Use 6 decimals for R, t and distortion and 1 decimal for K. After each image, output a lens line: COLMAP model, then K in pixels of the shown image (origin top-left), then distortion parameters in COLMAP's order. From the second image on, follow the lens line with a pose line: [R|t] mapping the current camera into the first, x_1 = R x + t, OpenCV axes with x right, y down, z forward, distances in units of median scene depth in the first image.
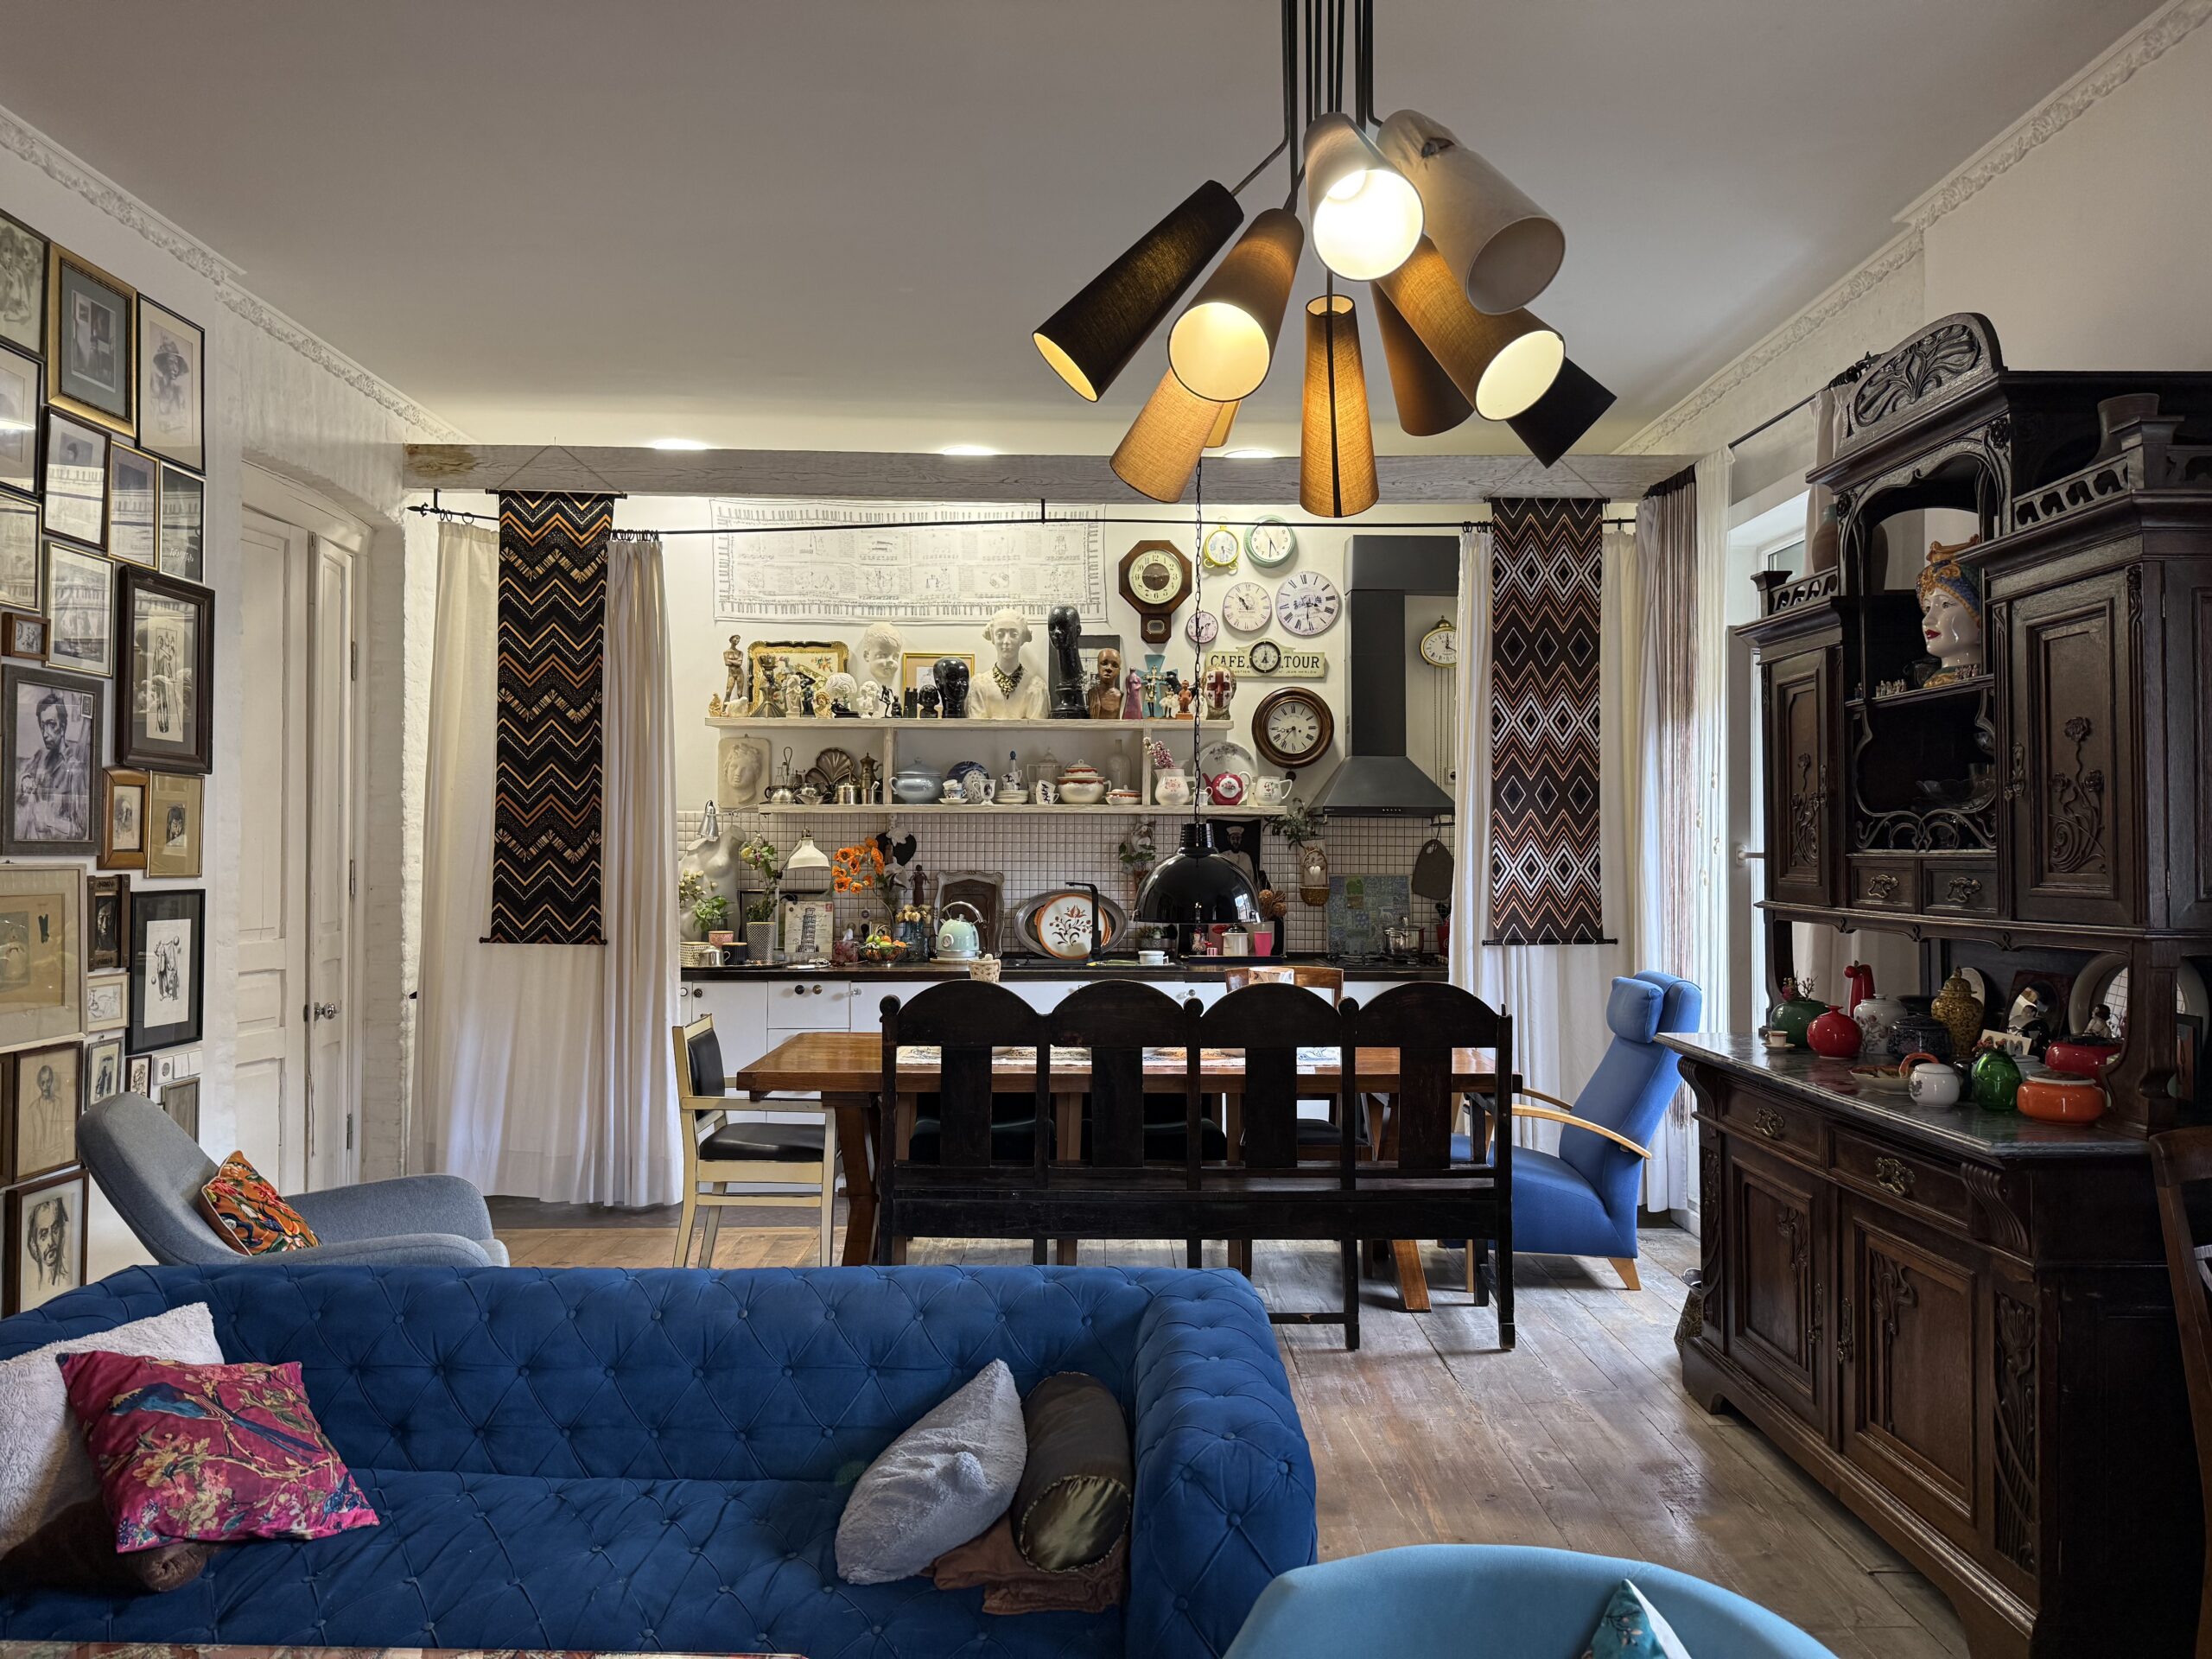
lens RADIAL K [[1544.3, 0, 1107.5], [0, 1544.3, 839.6], [0, 0, 1]] dist [0.044198, -0.058206]
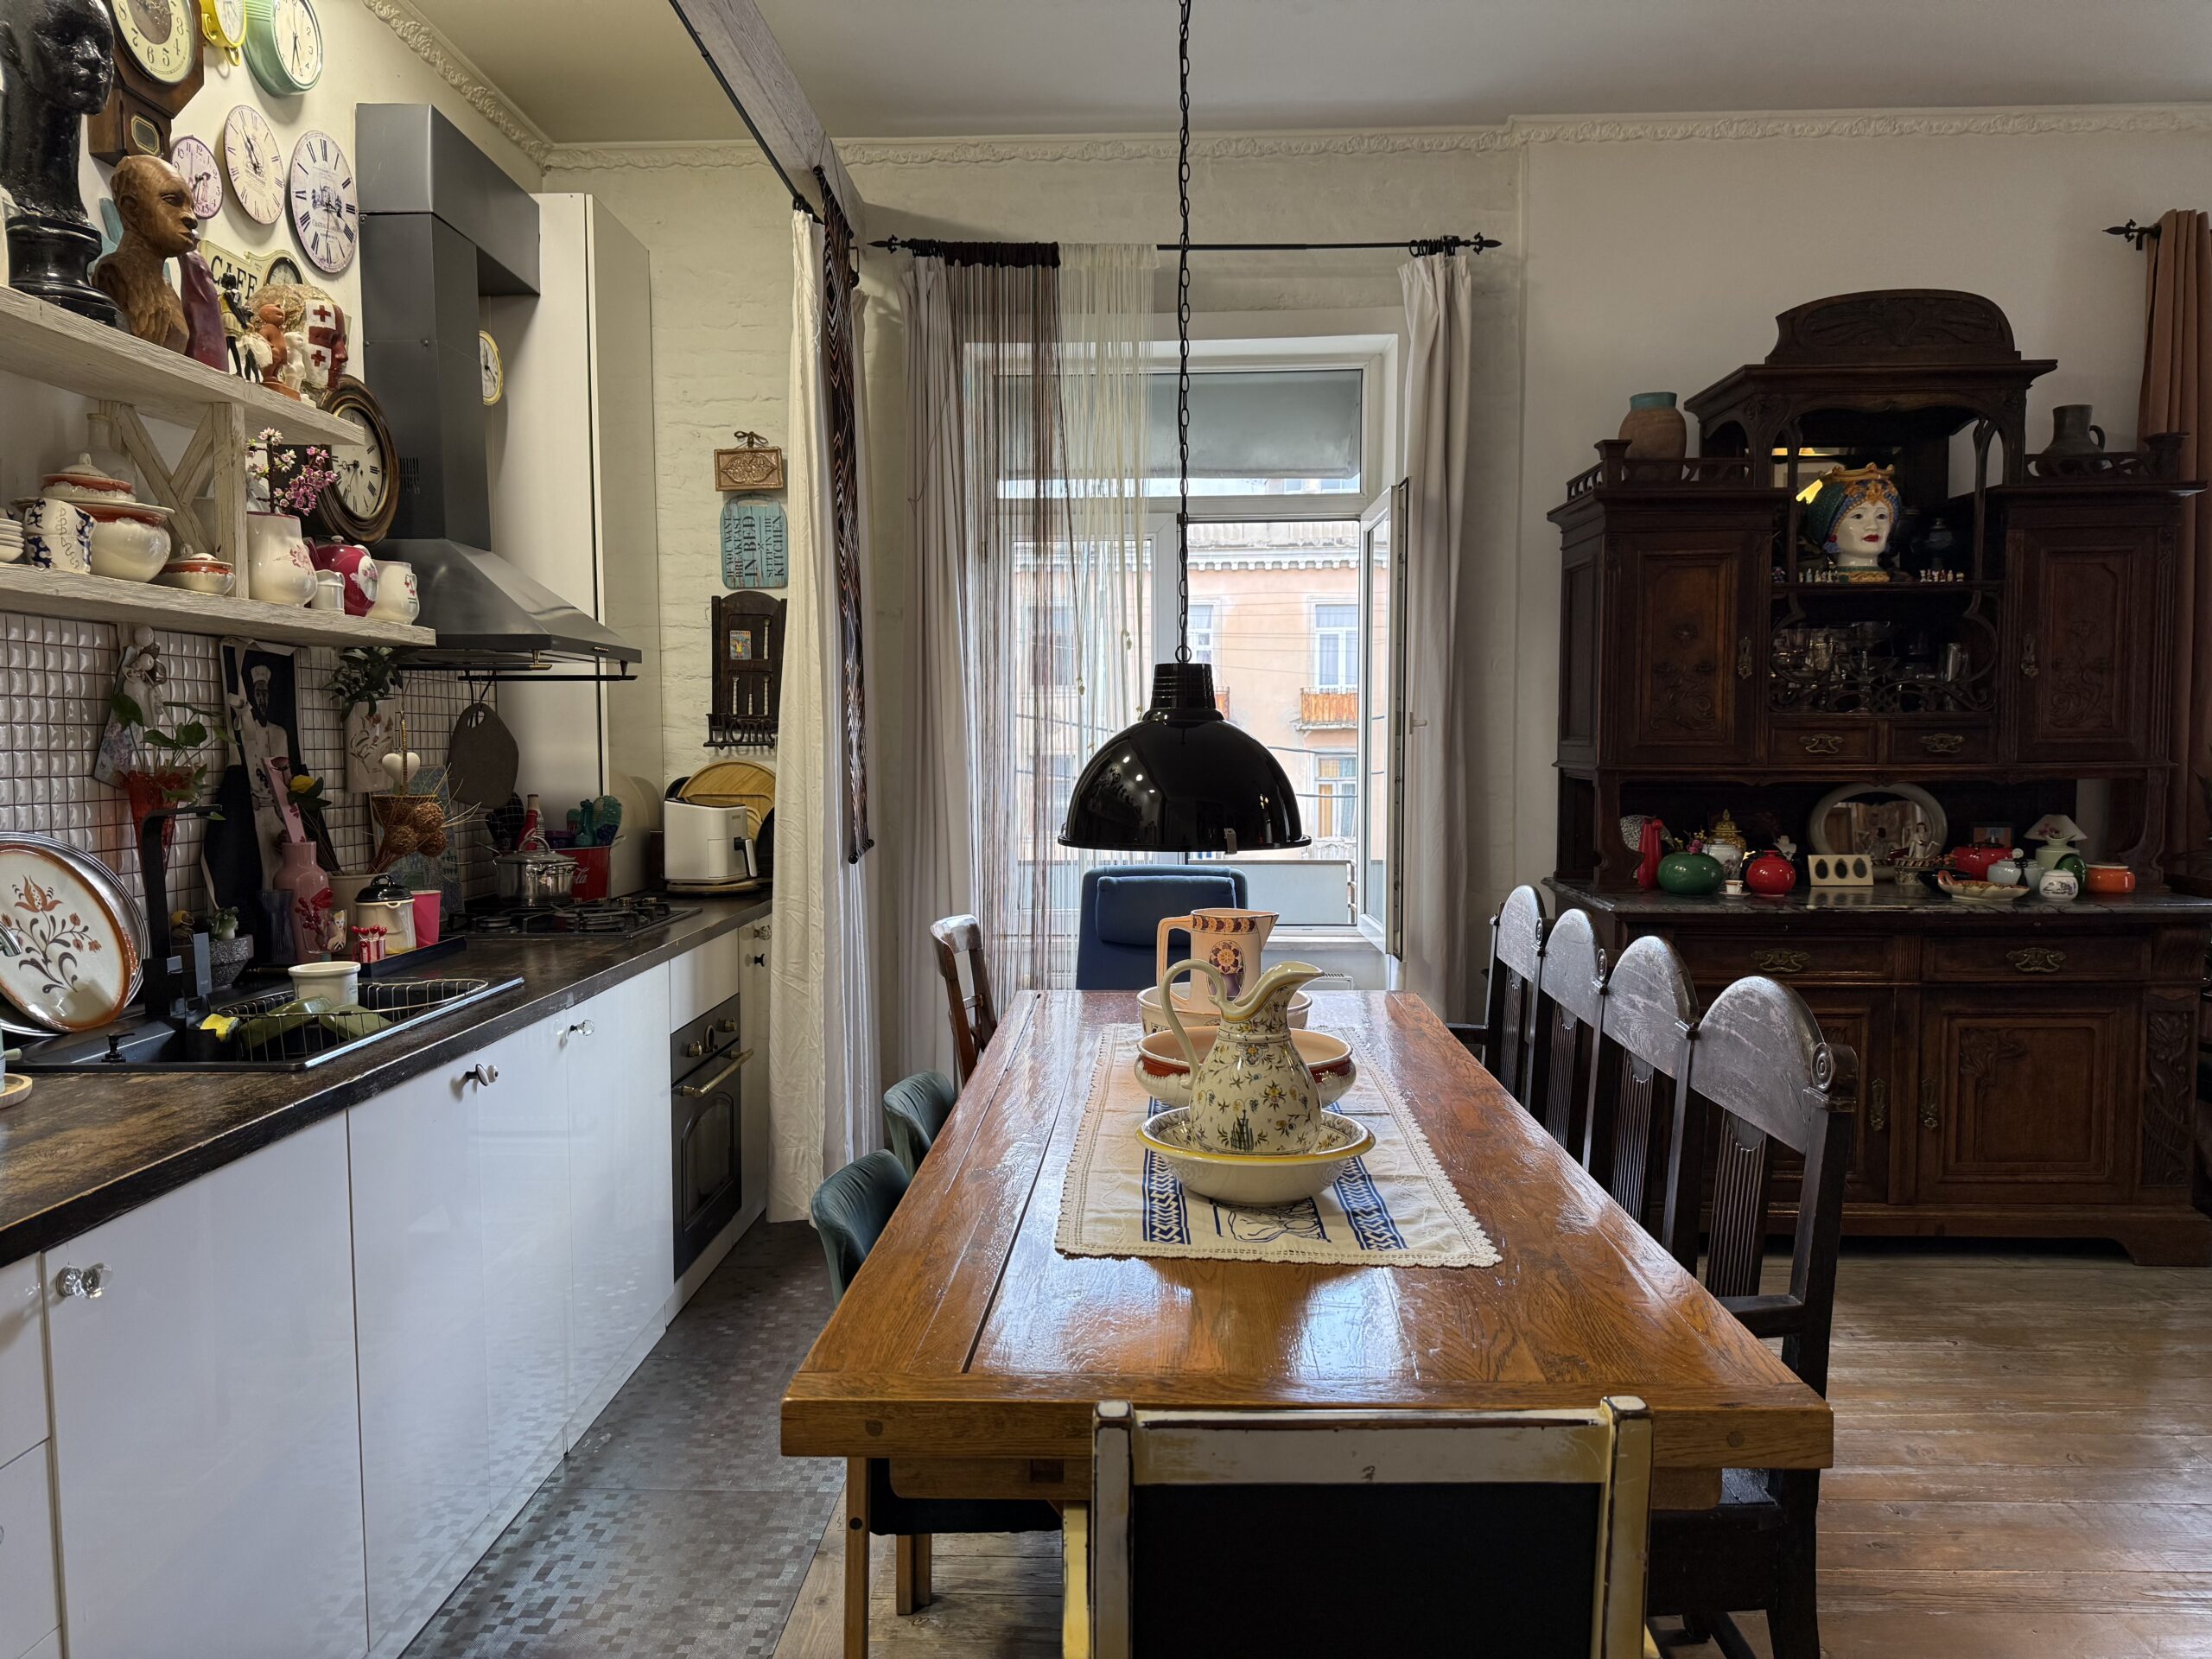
lens RADIAL K [[1544.3, 0, 1115.3], [0, 1544.3, 835.4], [0, 0, 1]] dist [0.044198, -0.058206]
pose [[0.040123, -0.066168, 0.997001, -0.499980], [-0.000528, 0.997803, 0.066243, 0.014683], [-0.999195, -0.003185, 0.040000, 1.041864]]
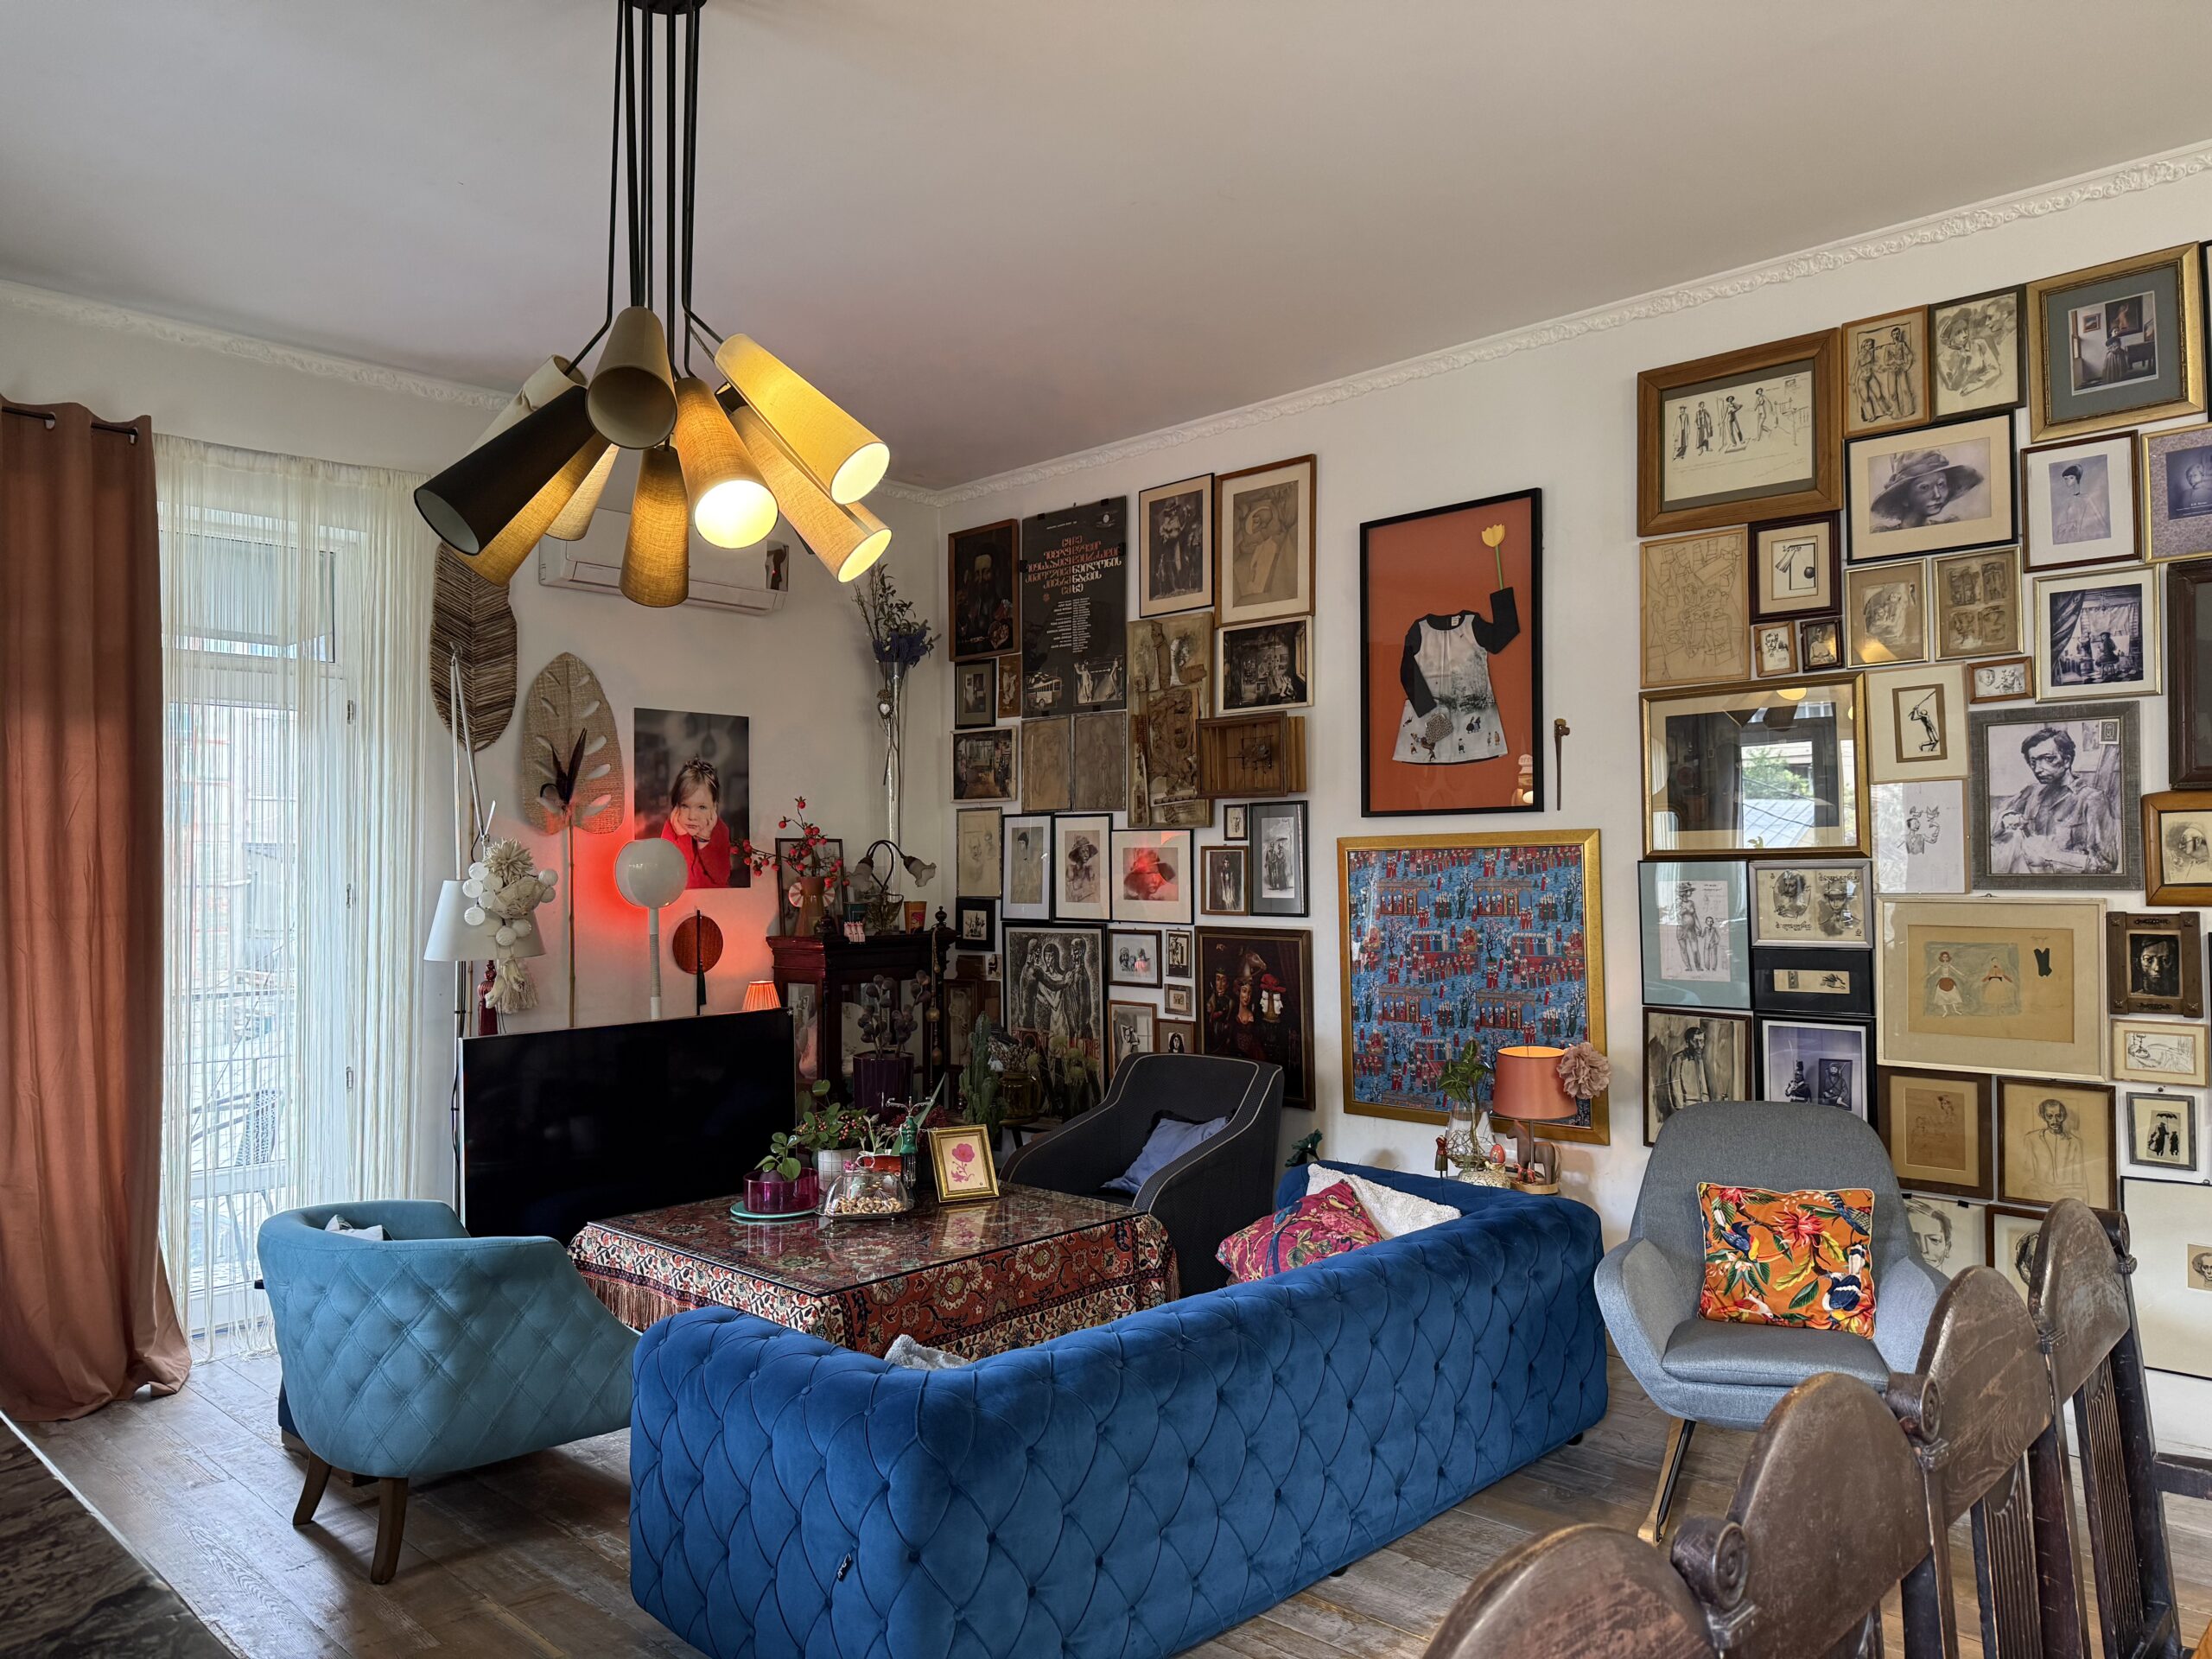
lens RADIAL K [[1544.3, 0, 1138.0], [0, 1544.3, 838.6], [0, 0, 1]] dist [0.044198, -0.058206]
pose [[-0.692533, -0.013657, -0.721257, 0.350335], [0.009741, 0.999553, -0.028279, 0.000043], [0.721321, -0.026610, -0.692090, 0.990595]]
